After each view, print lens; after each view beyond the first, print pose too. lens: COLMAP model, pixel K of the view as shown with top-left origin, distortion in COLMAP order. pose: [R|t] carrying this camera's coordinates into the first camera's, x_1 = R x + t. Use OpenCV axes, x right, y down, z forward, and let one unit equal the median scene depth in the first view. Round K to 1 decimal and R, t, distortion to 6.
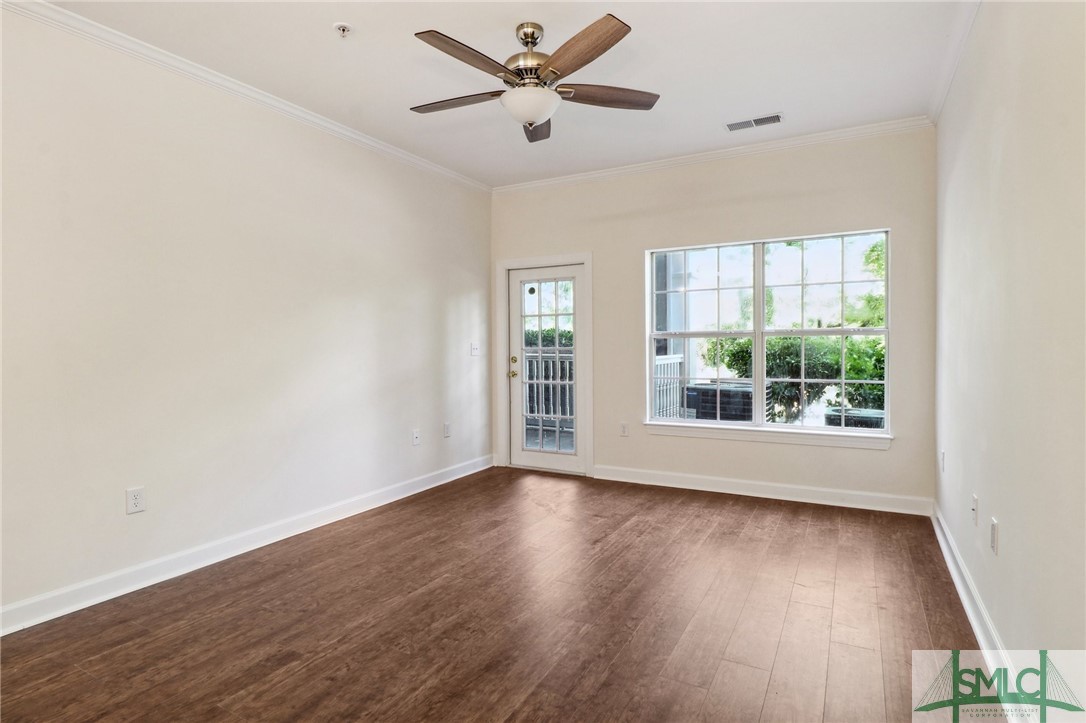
lens RADIAL K [[554.5, 0, 543.0], [0, 554.5, 361.5], [0, 0, 1]] dist [-0.003705, -0.001496]
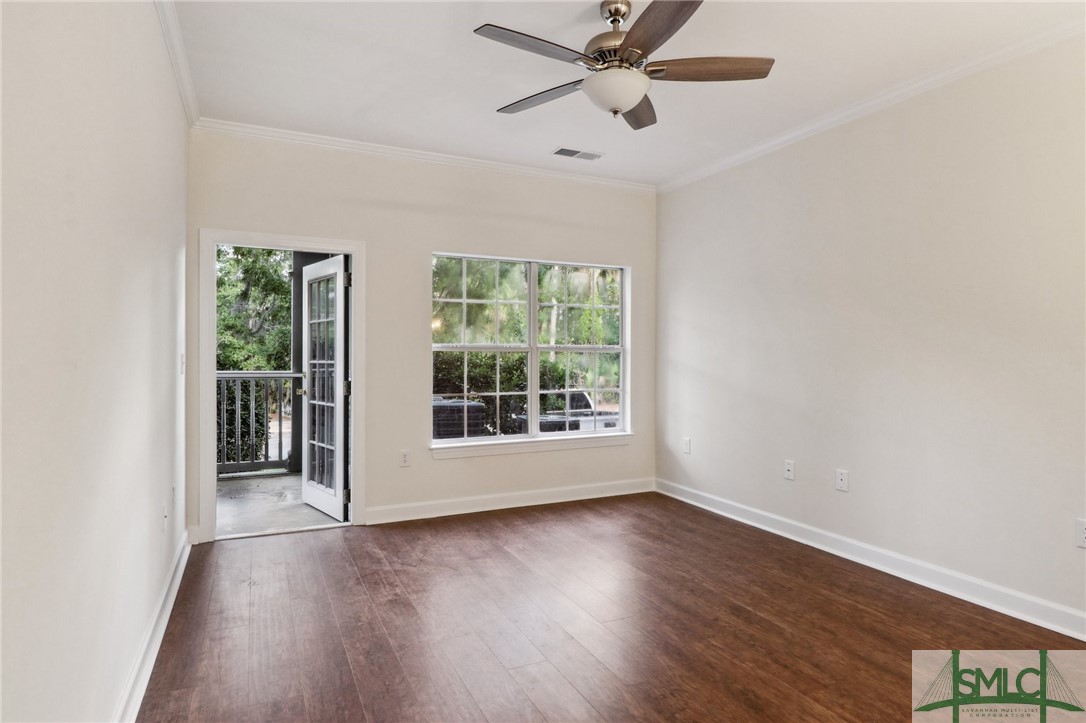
lens RADIAL K [[601.6, 0, 543.0], [0, 601.6, 361.5], [0, 0, 1]] dist [0.000489, -0.001601]
pose [[0.580888, 0.004158, 0.813973, -0.575040], [0.017385, 0.999695, -0.017514, -0.006363], [-0.813798, 0.024325, 0.580639, 0.355001]]
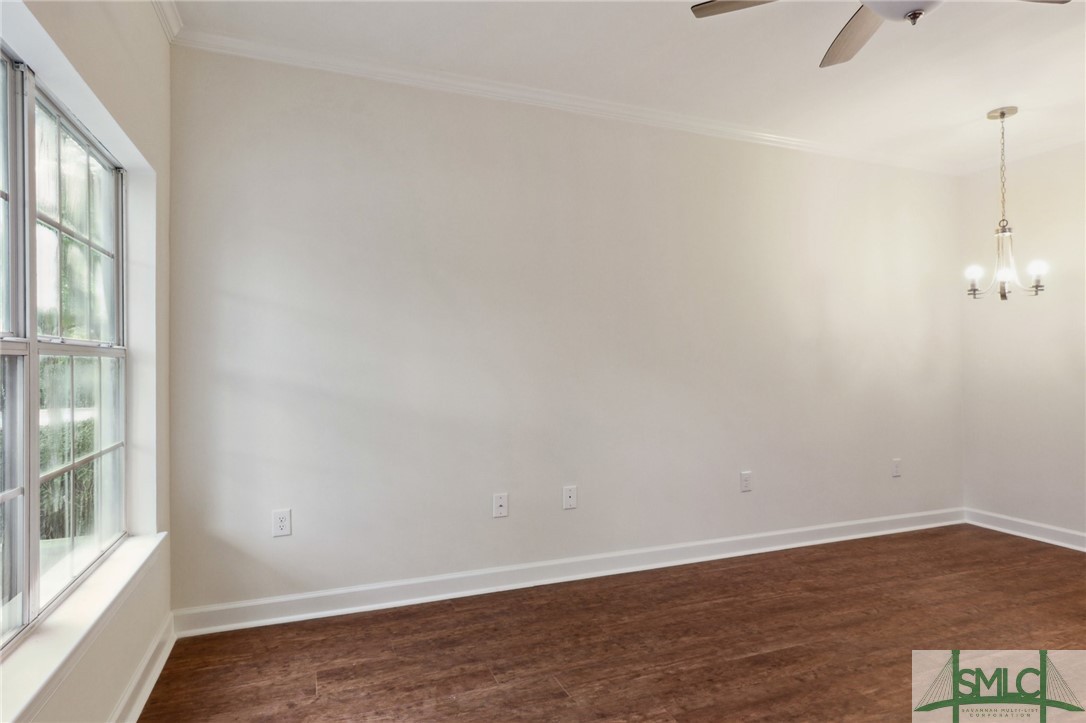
lens RADIAL K [[601.6, 0, 543.0], [0, 601.6, 361.5], [0, 0, 1]] dist [0.000489, -0.001601]
pose [[-0.774208, 0.016499, 0.632716, -0.077778], [0.033382, 0.999333, 0.014789, -0.037652], [-0.632051, 0.032571, -0.774242, 1.182804]]
